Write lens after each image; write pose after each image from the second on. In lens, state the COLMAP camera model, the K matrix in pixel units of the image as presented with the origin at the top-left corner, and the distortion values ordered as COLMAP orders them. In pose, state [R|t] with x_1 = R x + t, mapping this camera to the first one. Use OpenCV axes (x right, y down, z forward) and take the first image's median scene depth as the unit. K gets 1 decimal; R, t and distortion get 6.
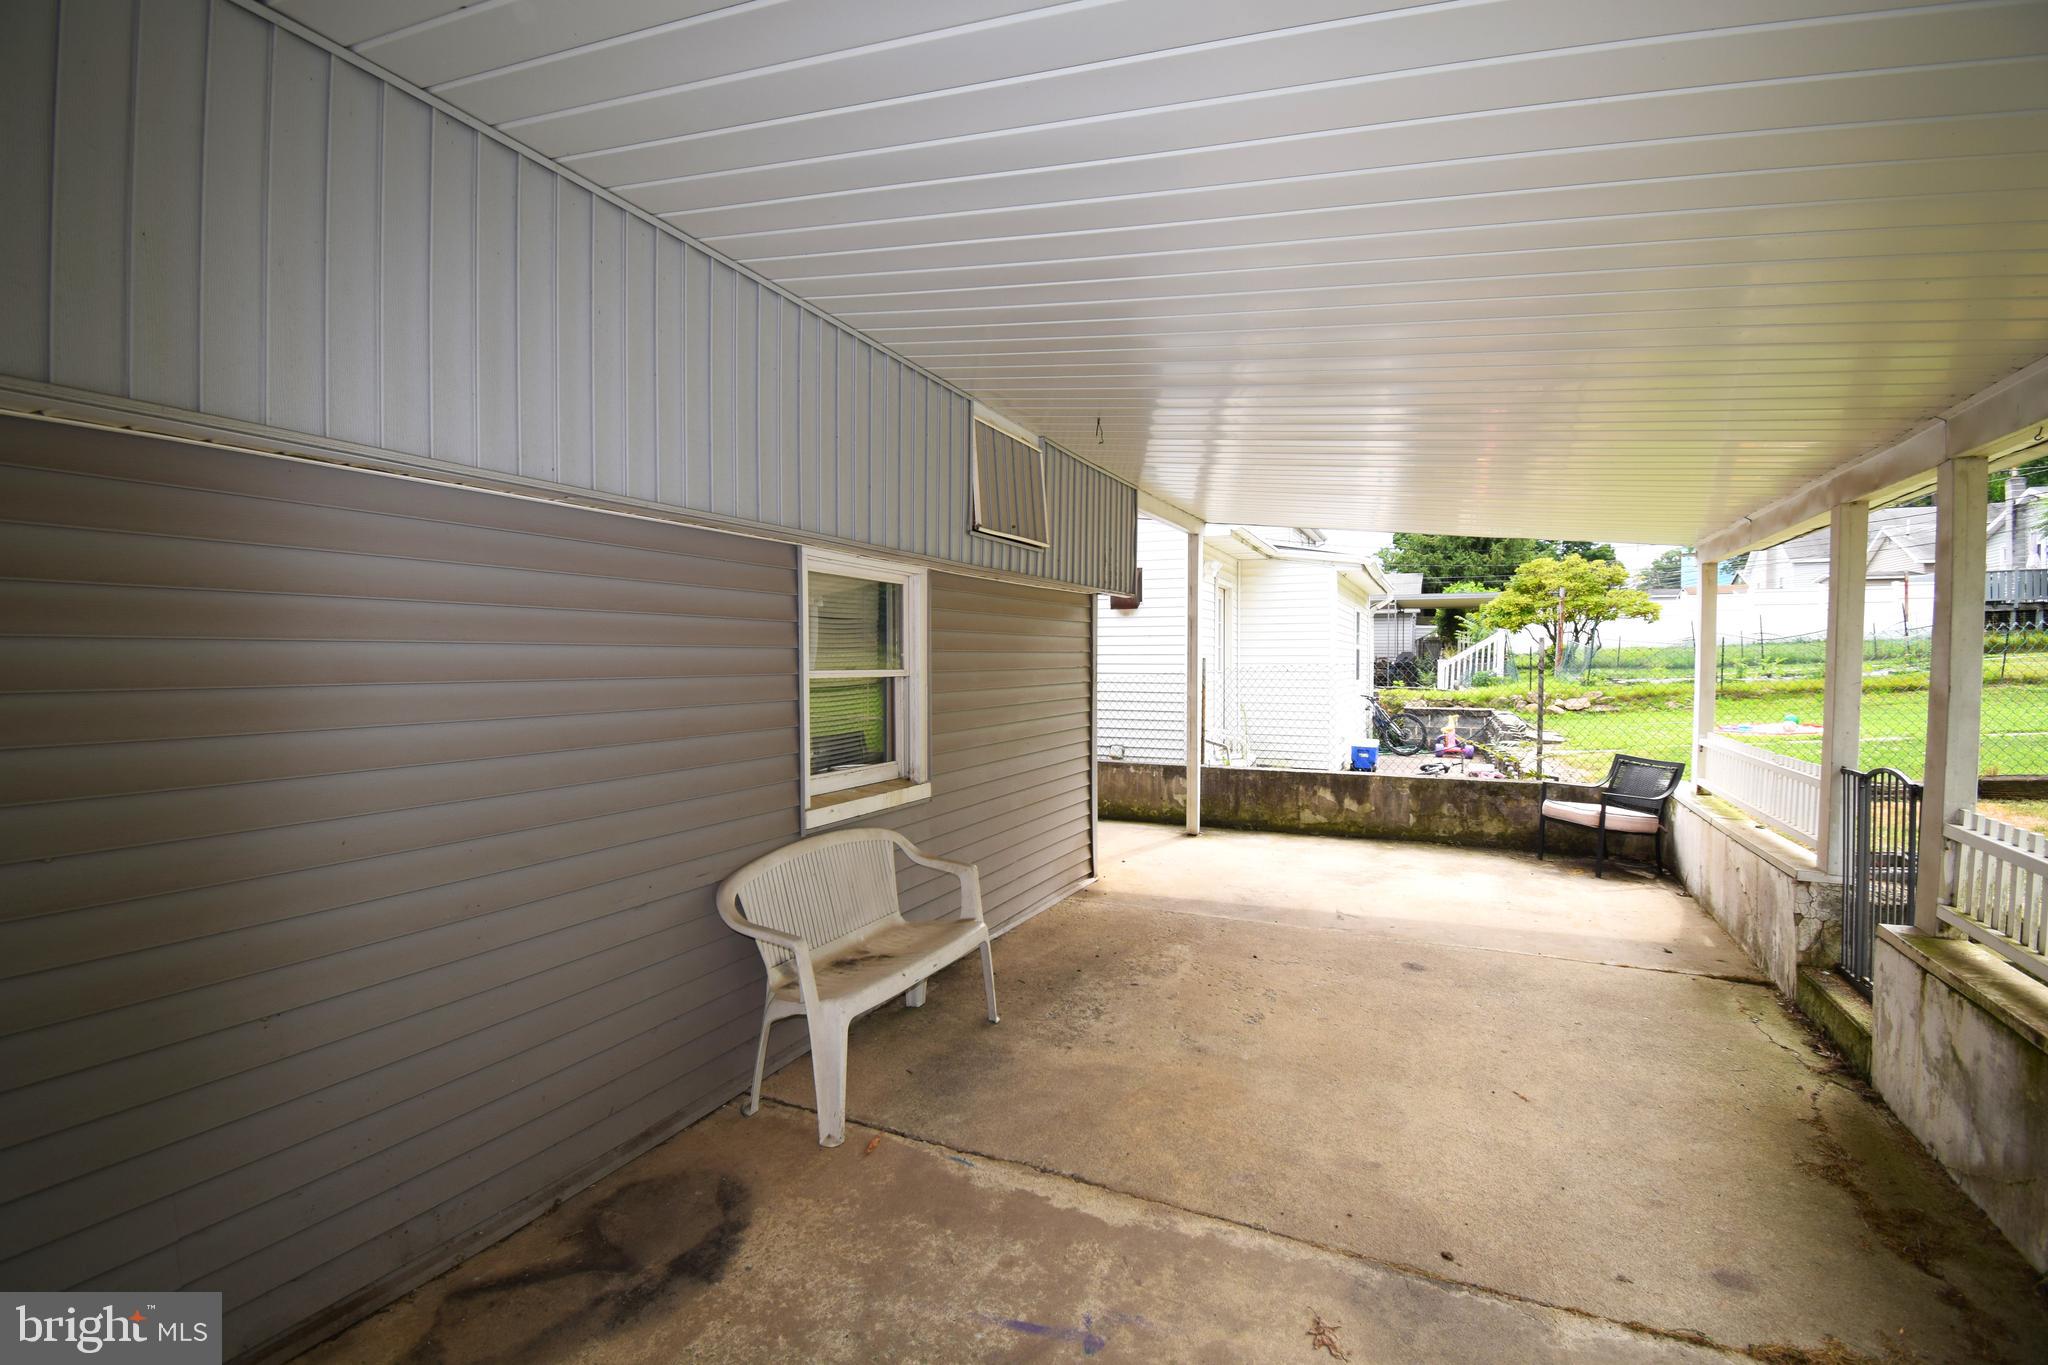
lens RADIAL K [[899.6, 0, 1018.9], [0, 899.6, 675.7], [0, 0, 1]] dist [0.020790, -0.027529]
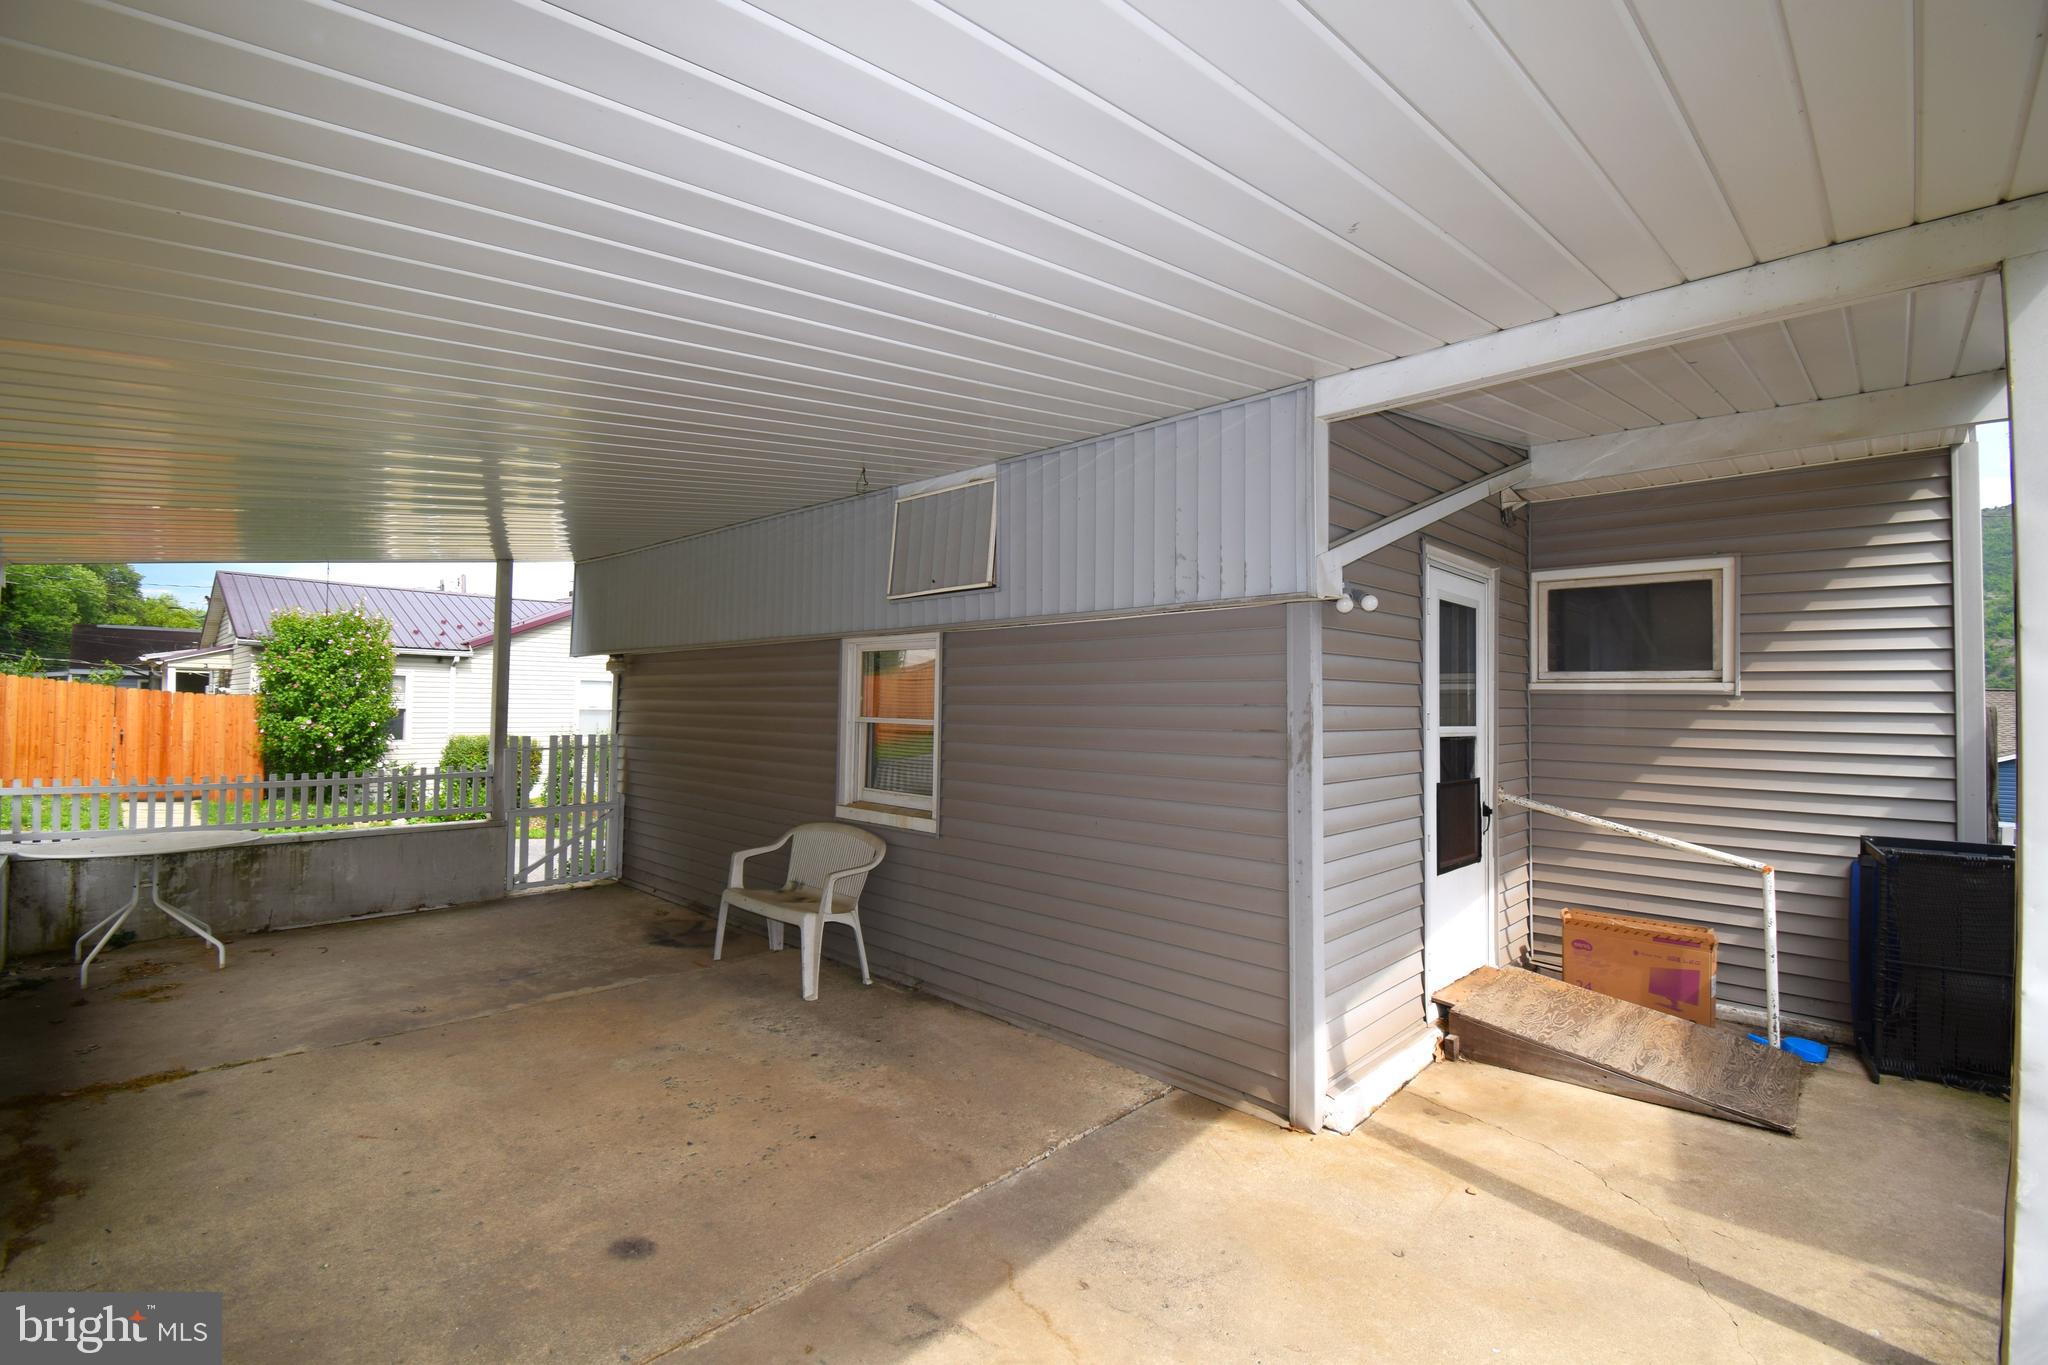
lens RADIAL K [[899.6, 0, 1018.9], [0, 899.6, 675.7], [0, 0, 1]] dist [0.020790, -0.027529]
pose [[-0.311272, -0.036420, -0.949623, 1.325935], [-0.032482, 0.999089, -0.027670, -0.048222], [0.949766, 0.022233, -0.312171, 2.028150]]
